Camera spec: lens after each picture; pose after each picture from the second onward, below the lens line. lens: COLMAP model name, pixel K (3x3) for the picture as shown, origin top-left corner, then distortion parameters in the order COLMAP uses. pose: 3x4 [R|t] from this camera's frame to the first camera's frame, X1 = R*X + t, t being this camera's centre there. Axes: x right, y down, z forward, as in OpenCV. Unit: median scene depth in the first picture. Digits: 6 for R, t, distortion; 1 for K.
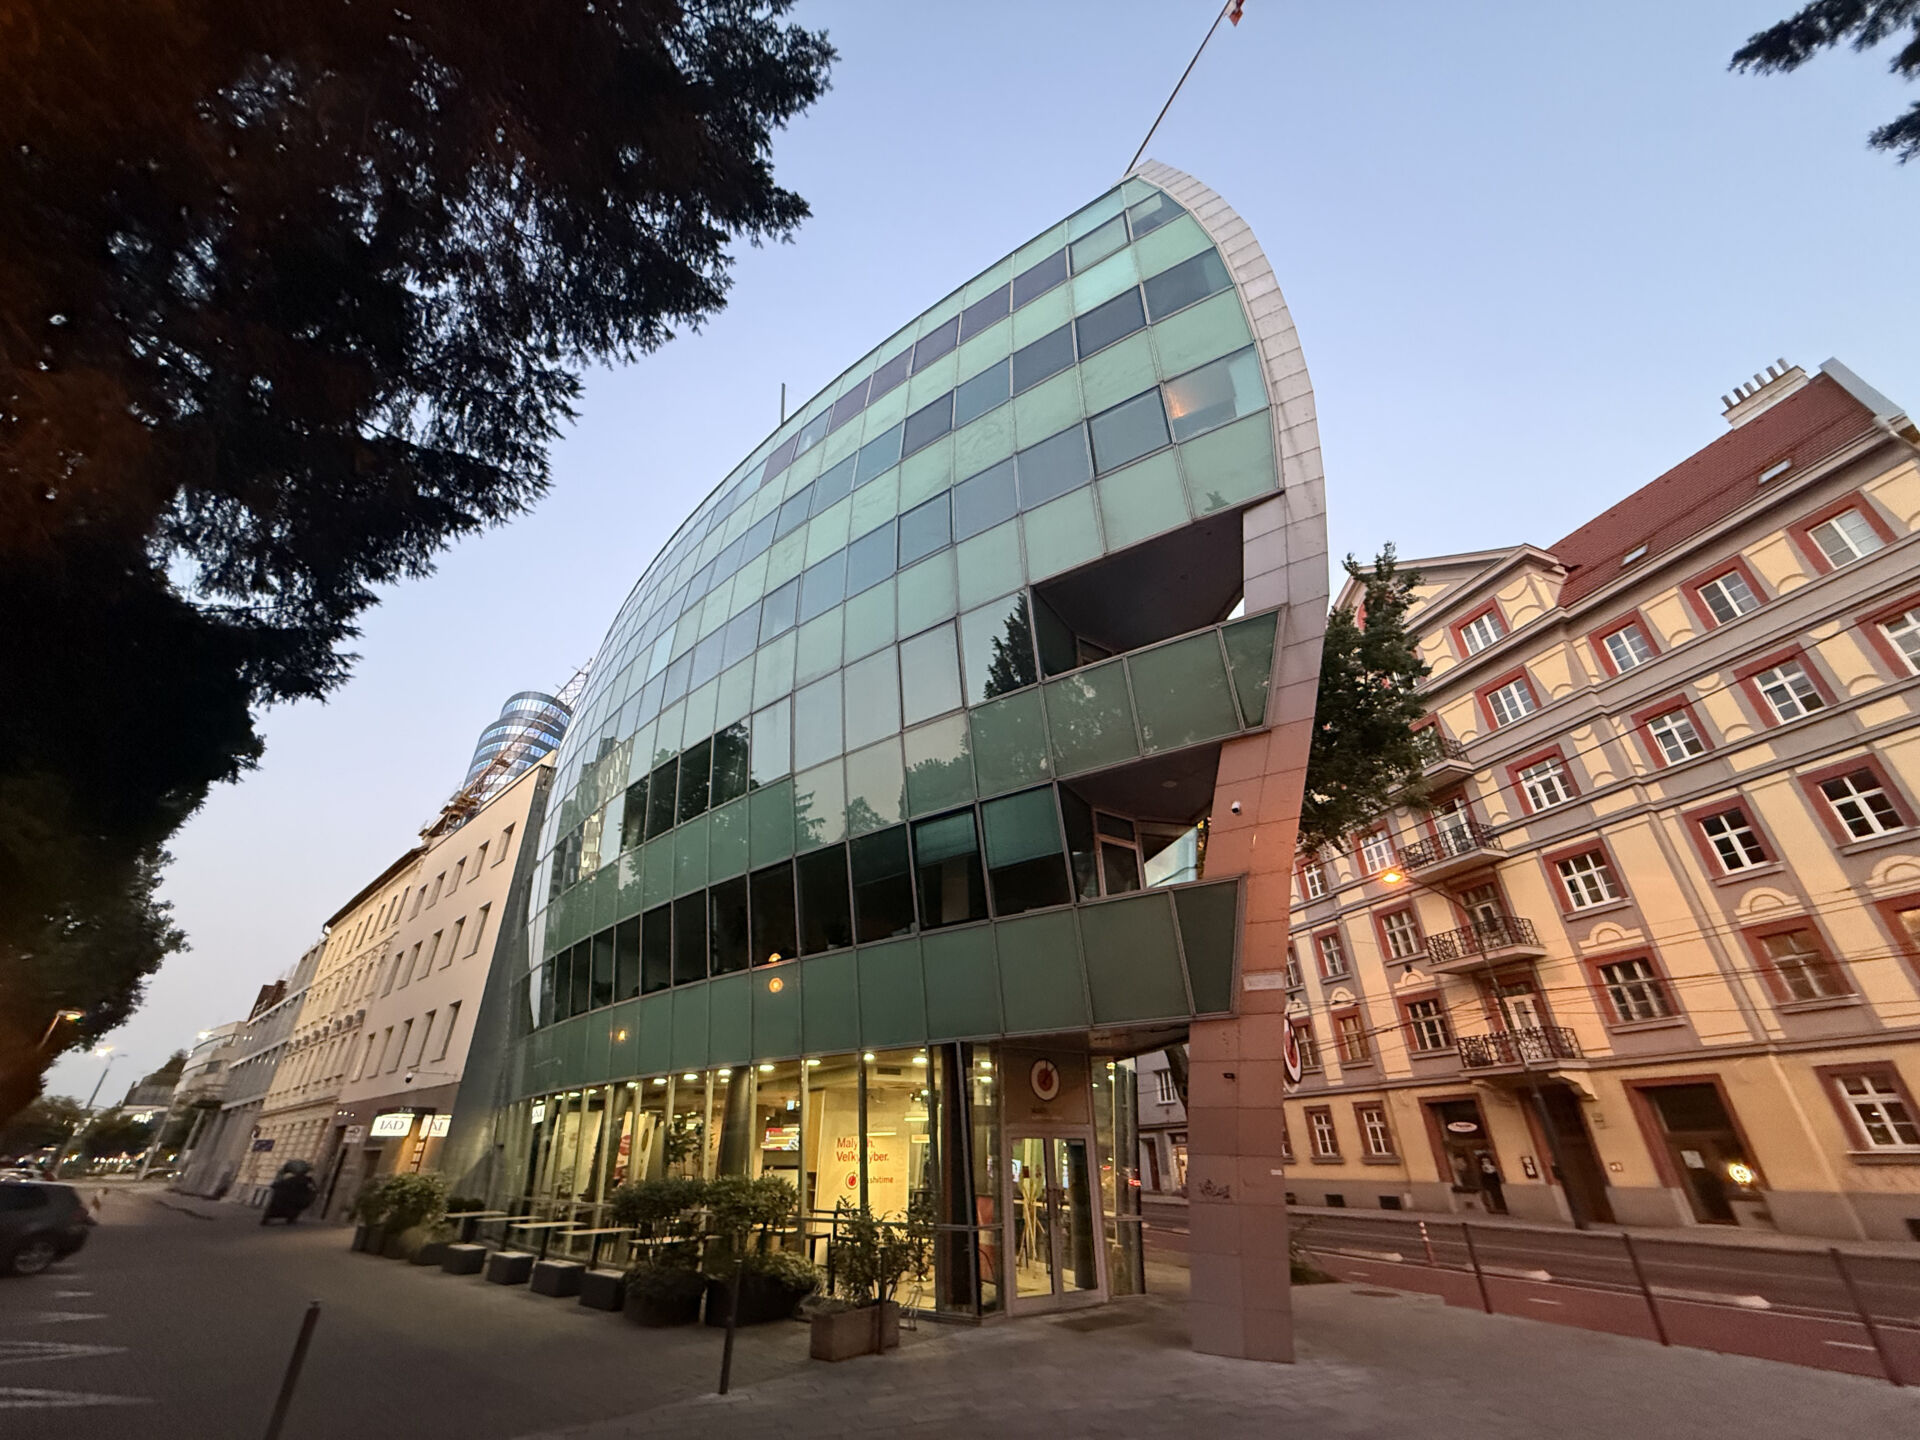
lens RADIAL K [[768.7, 0, 960.0], [0, 768.7, 720.0], [0, 0, 1]] dist [0.000330, -0.000679]
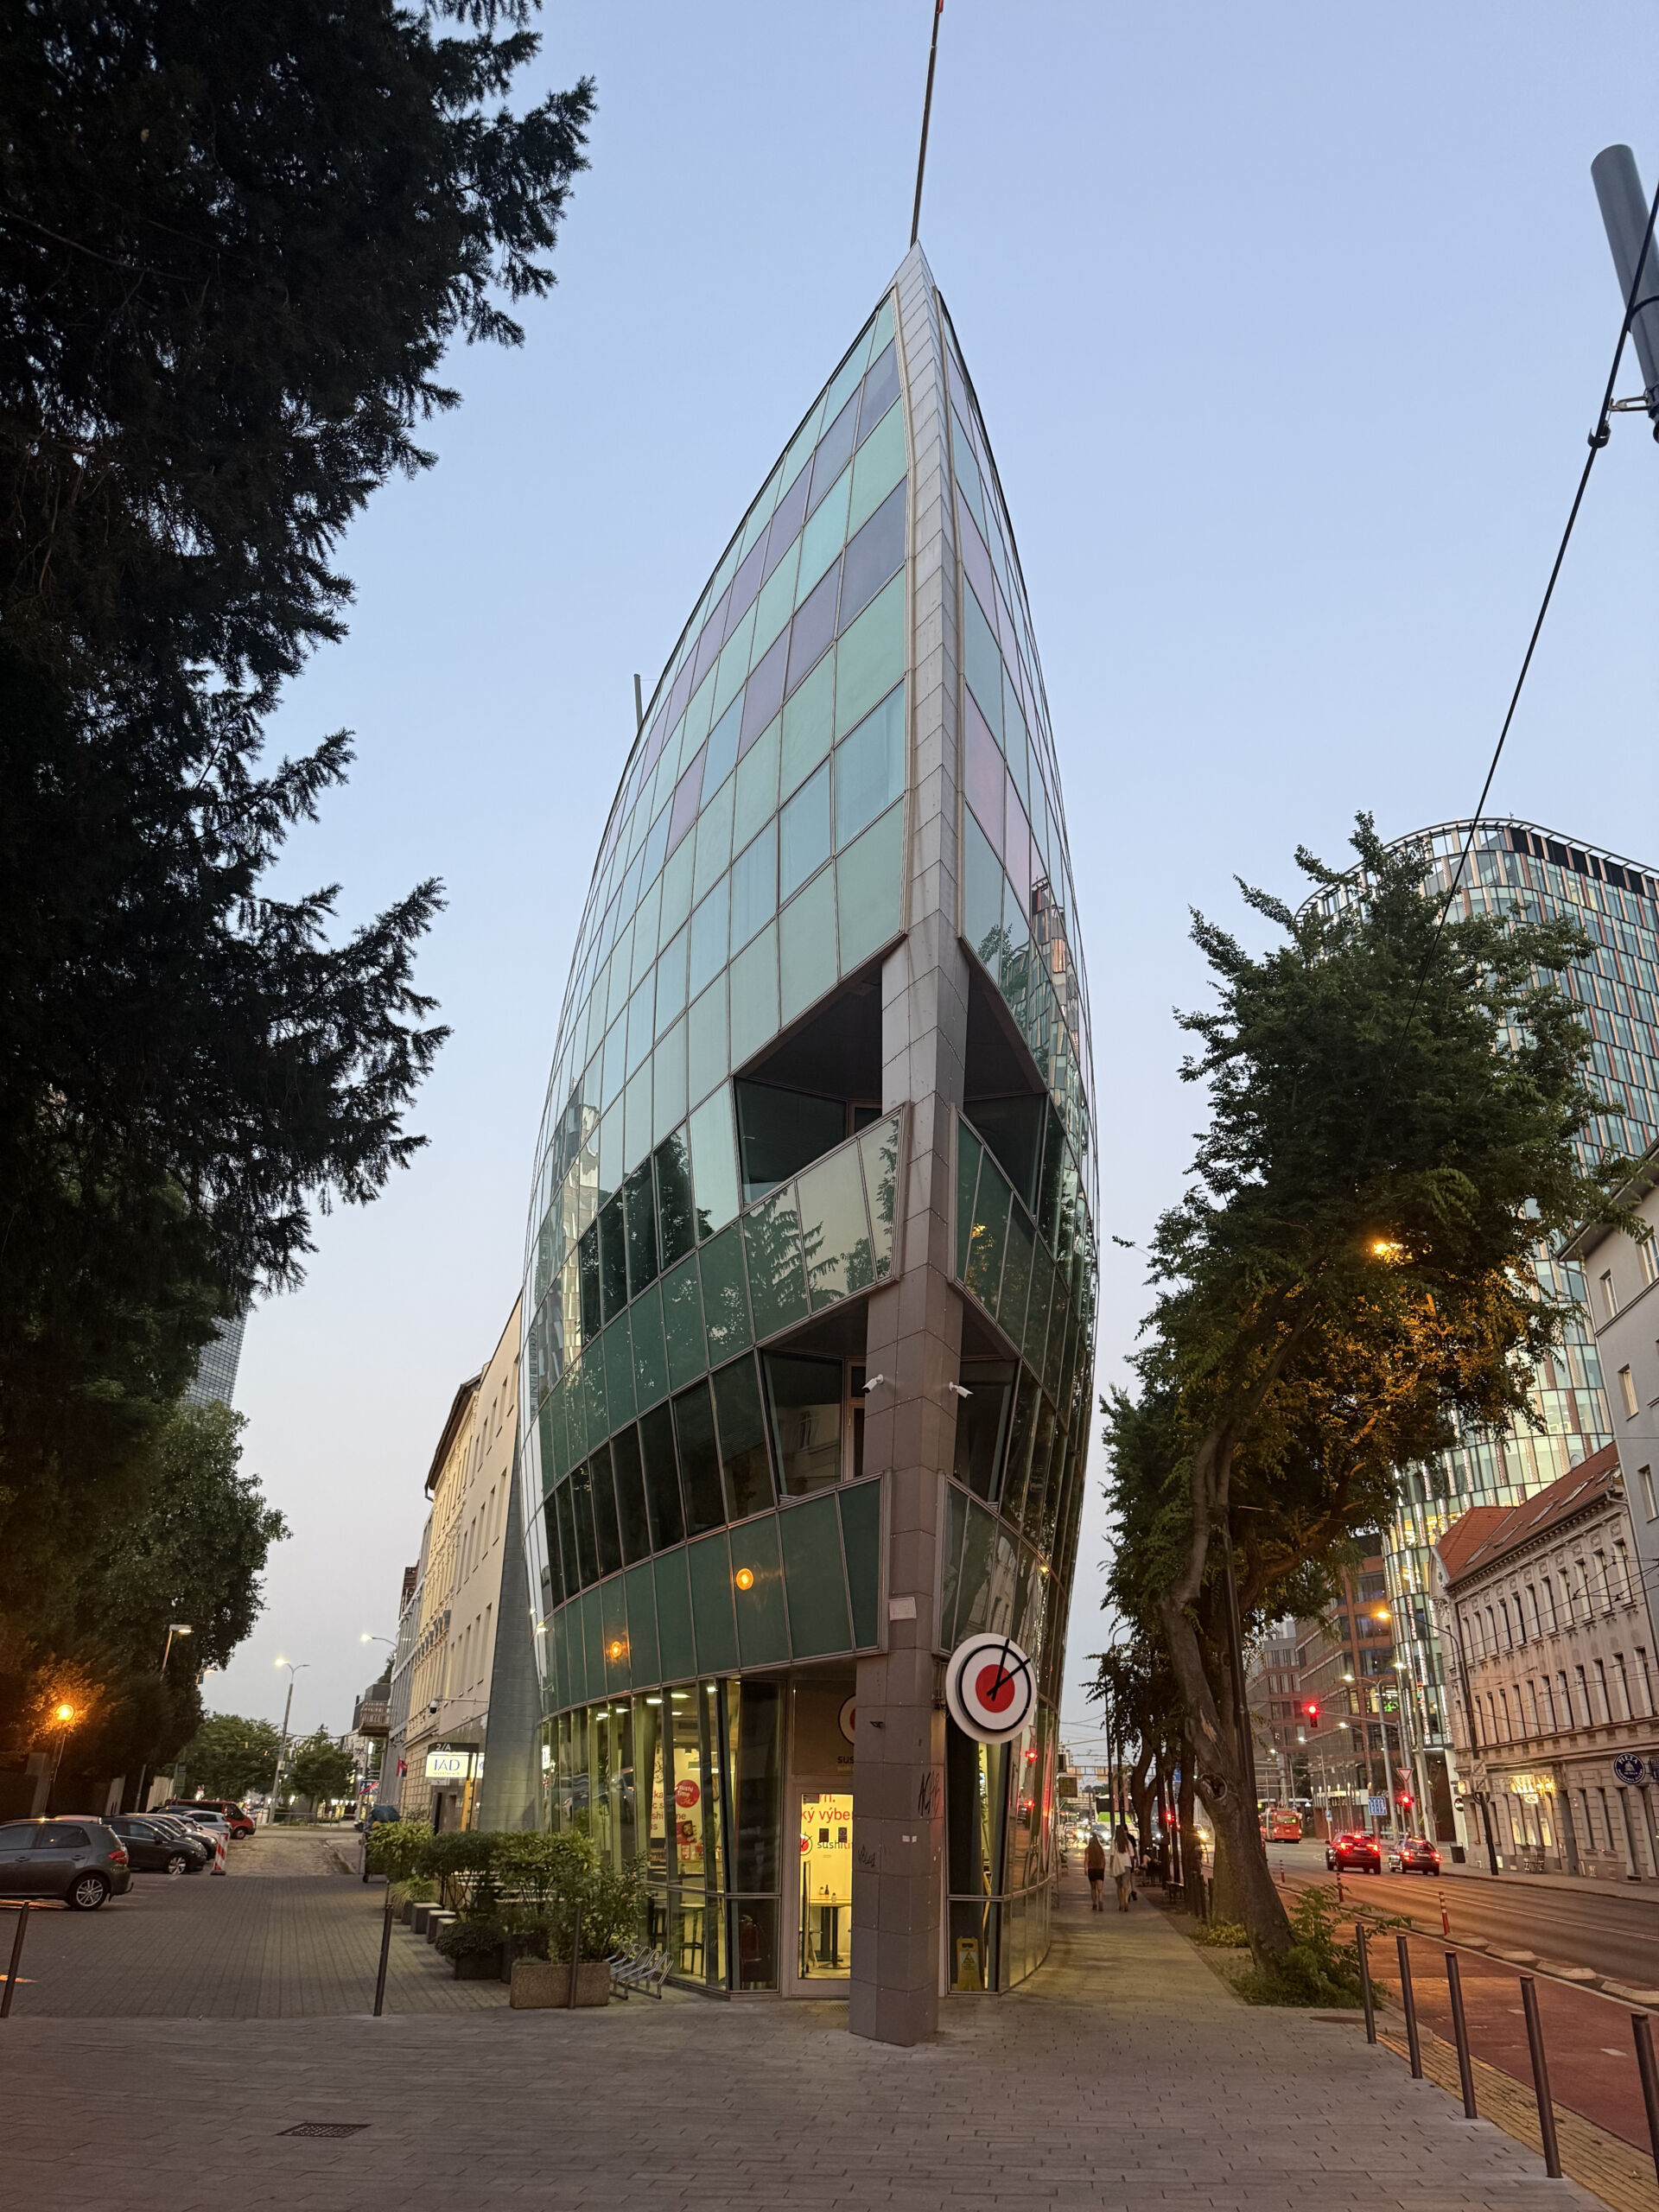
lens RADIAL K [[1559.1, 0, 829.5], [0, 1559.1, 1106.0], [0, 0, 1]] dist [0.068960, -0.099118]
pose [[0.871303, -0.183404, -0.455186, 0.441114], [0.225006, 0.973600, 0.038416, -0.094254], [0.436123, -0.135891, 0.889568, -0.156615]]
